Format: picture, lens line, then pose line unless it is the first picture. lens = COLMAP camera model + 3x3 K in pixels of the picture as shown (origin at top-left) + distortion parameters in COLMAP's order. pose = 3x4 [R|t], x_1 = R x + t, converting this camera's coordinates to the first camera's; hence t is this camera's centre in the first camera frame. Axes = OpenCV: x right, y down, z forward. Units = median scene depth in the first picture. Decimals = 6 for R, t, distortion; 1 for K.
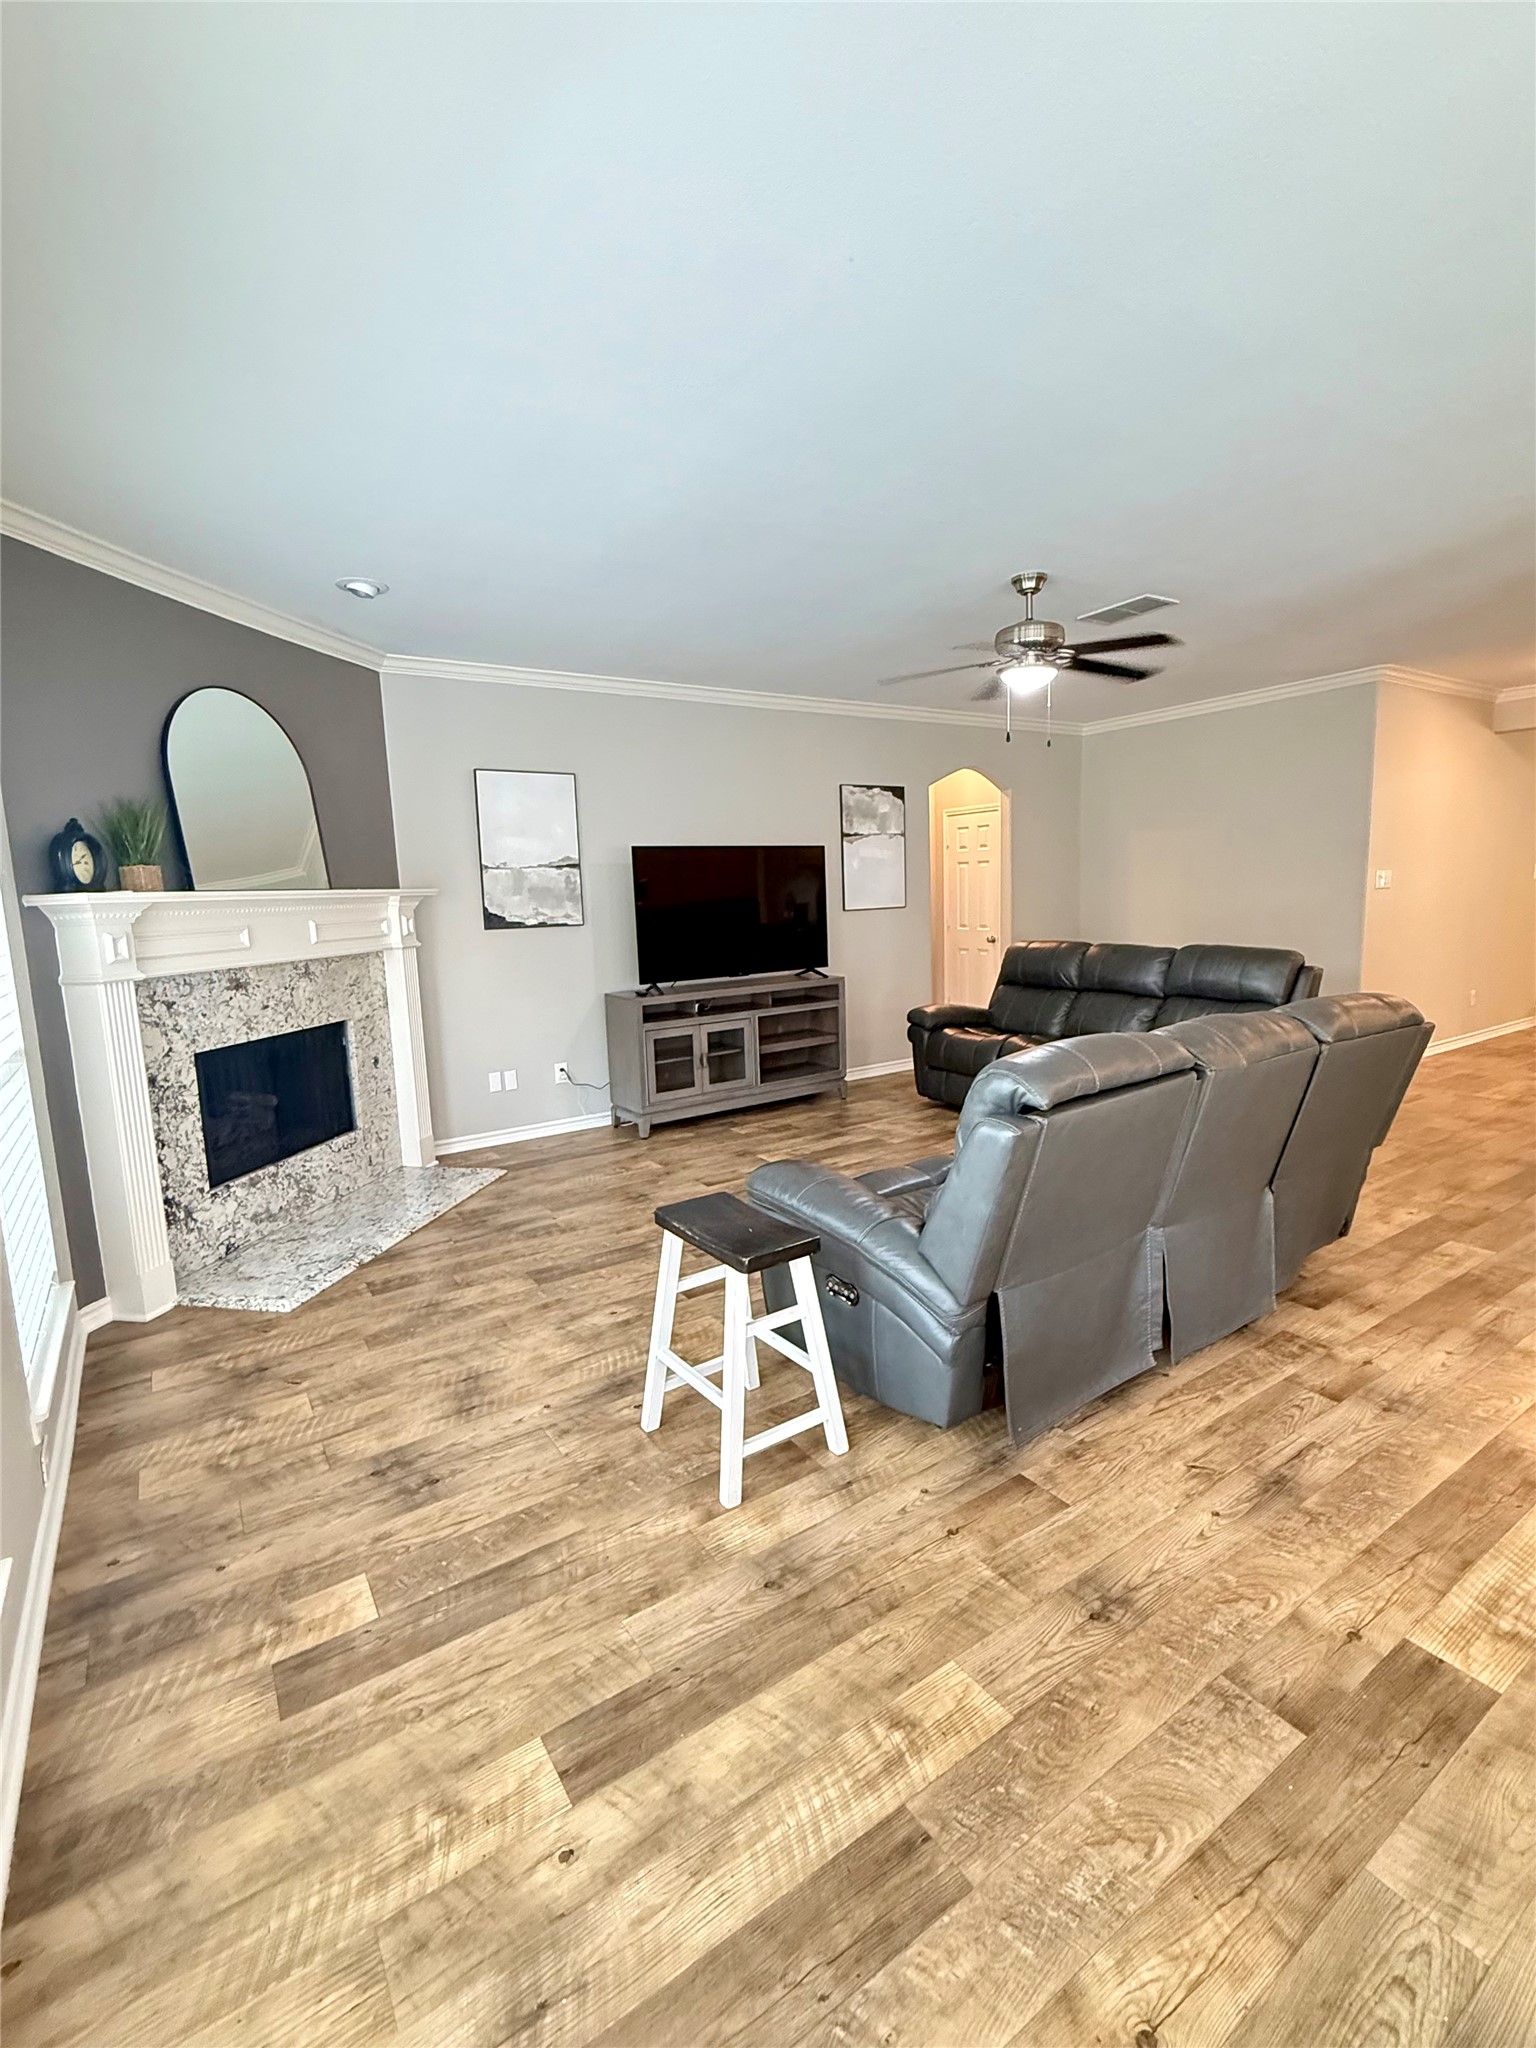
lens RADIAL K [[917.8, 0, 772.1], [0, 917.8, 1016.9], [0, 0, 1]] dist [0.001463, 0.000023]
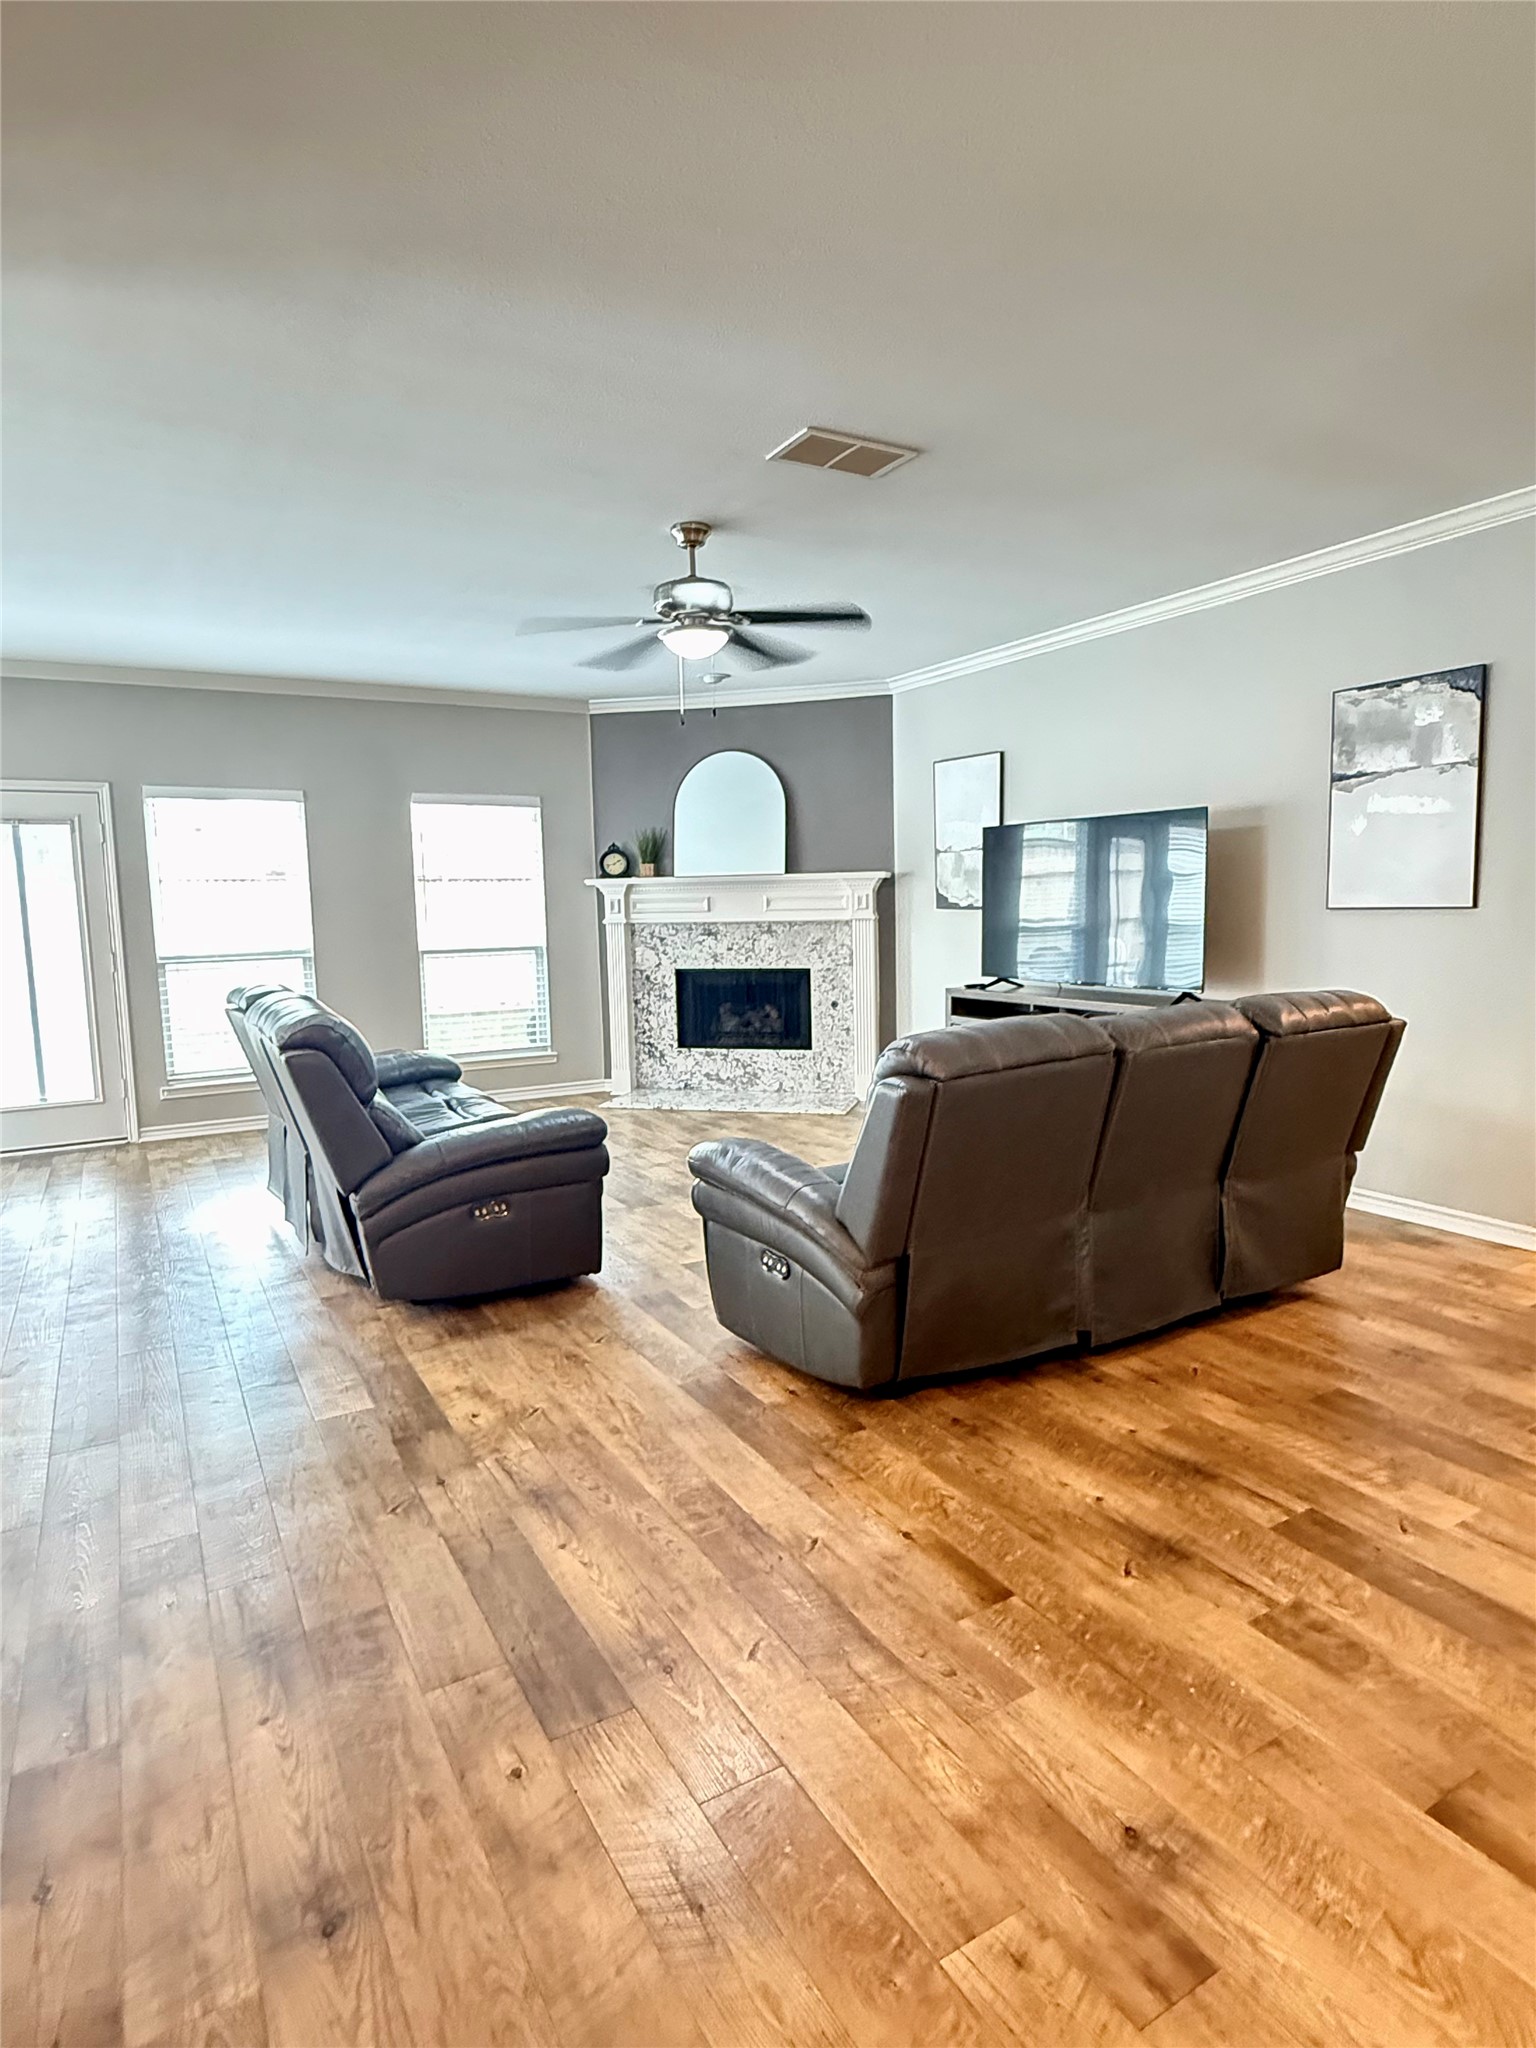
lens RADIAL K [[1130.3, 0, 772.9], [0, 1130.3, 1012.7], [0, 0, 1]] dist [0.007910, 0.000338]
pose [[-0.059462, 0.140849, -0.988244, 1.286905], [-0.113627, 0.982606, 0.146882, -0.183841], [0.991743, 0.121025, -0.042424, 1.088693]]
